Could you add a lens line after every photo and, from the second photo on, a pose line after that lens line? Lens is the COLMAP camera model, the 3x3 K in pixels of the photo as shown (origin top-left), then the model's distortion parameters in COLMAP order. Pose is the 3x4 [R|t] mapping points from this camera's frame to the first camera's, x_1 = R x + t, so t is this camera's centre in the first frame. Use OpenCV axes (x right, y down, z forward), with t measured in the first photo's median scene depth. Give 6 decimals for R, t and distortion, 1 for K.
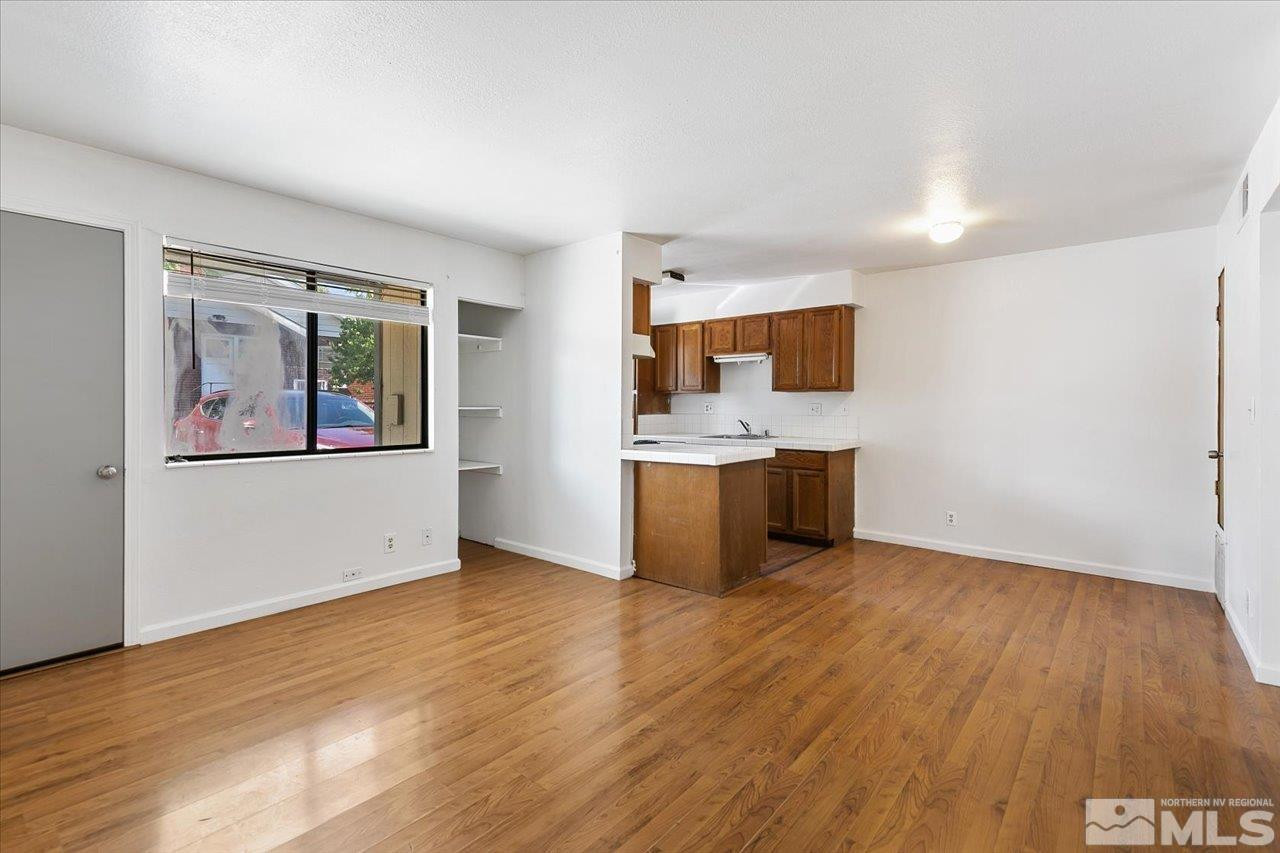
lens RADIAL K [[580.9, 0, 641.0], [0, 580.9, 419.9], [0, 0, 1]] dist [0.009913, 0.000025]
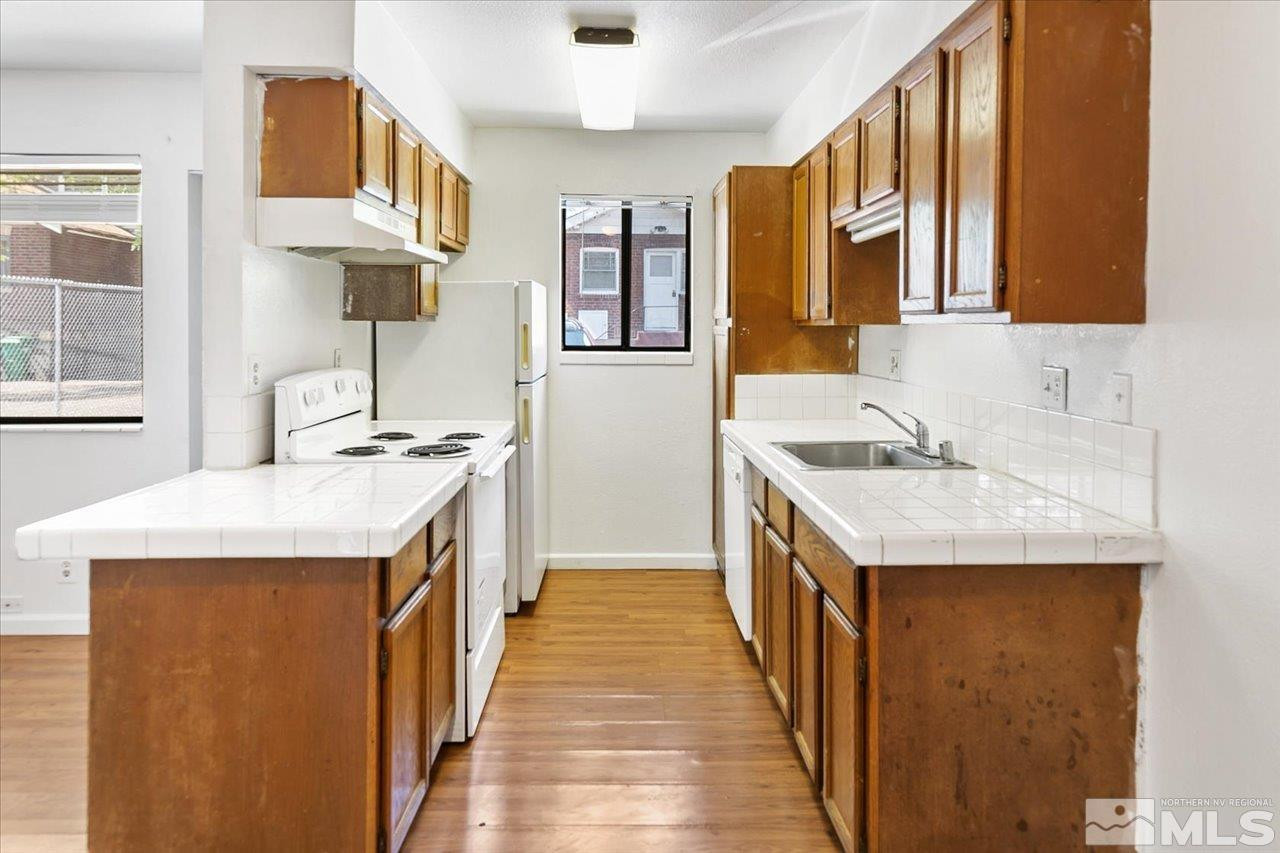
lens RADIAL K [[827.2, 0, 637.9], [0, 827.2, 336.1], [0, 0, 1]] dist [0.002208, 0.000551]
pose [[0.659904, 0.009284, -0.751293, 0.715387], [-0.022491, 0.999720, -0.007401, -0.054071], [0.751013, 0.021781, 0.659928, 0.908309]]
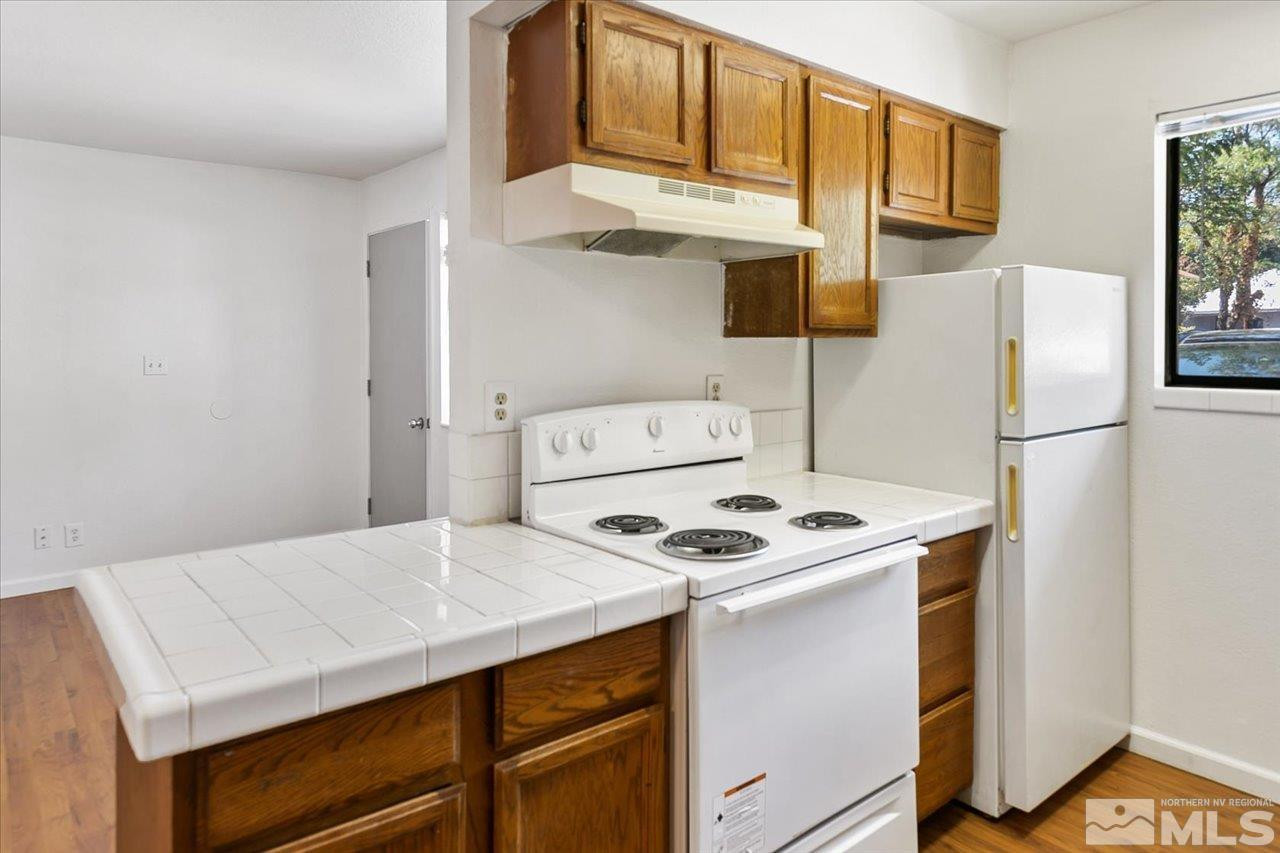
lens RADIAL K [[808.7, 0, 642.5], [0, 808.7, 351.4], [0, 0, 1]] dist [0.004747, 0.002026]
pose [[-0.181882, 0.009435, -0.983275, 0.496685], [-0.023697, 0.999622, 0.013975, -0.066579], [0.983035, 0.025842, -0.181589, 1.309021]]
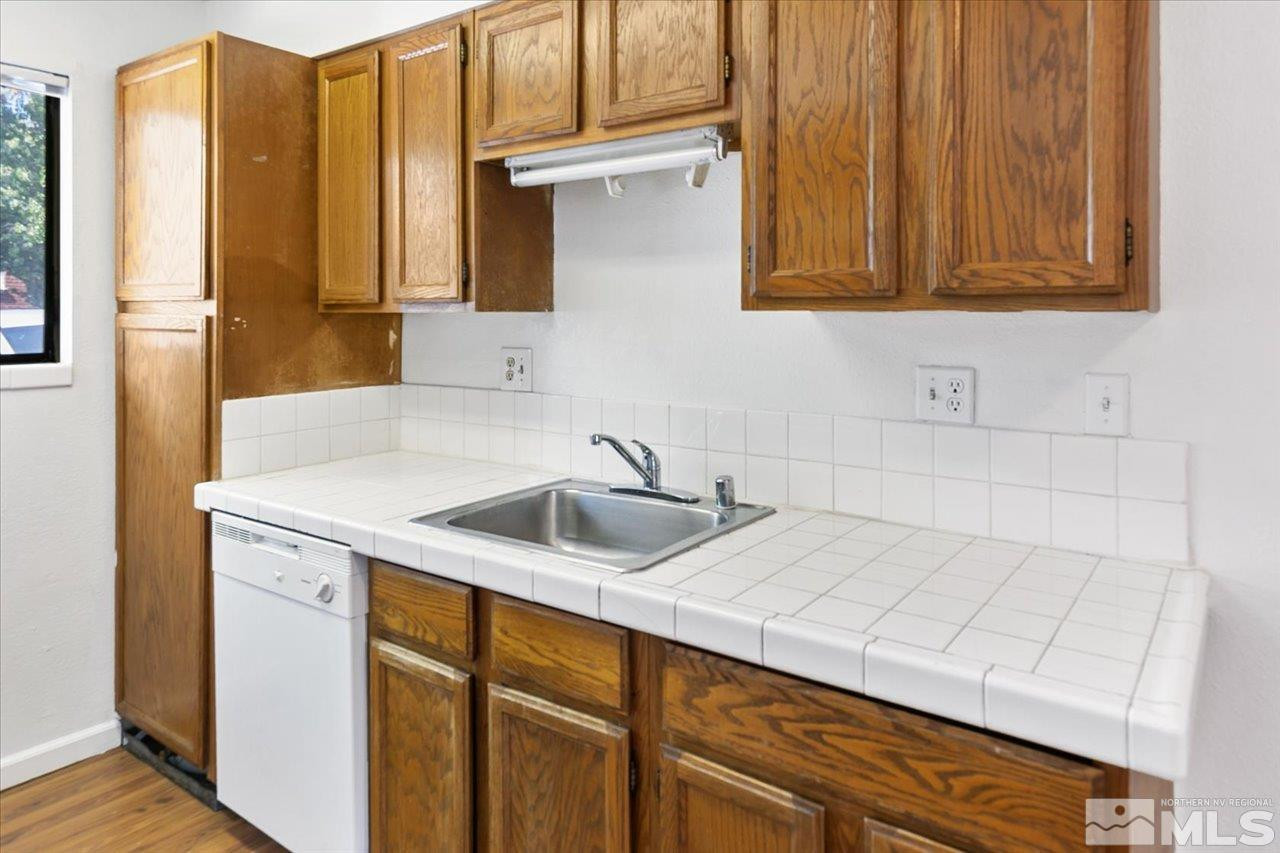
lens RADIAL K [[824.3, 0, 639.8], [0, 824.3, 311.7], [0, 0, 1]] dist [0.009277, 0.002117]
pose [[0.998073, -0.000449, 0.062043, 0.261014], [0.002295, 0.999557, -0.029690, -0.060952], [-0.062003, 0.029775, 0.997632, 1.084895]]
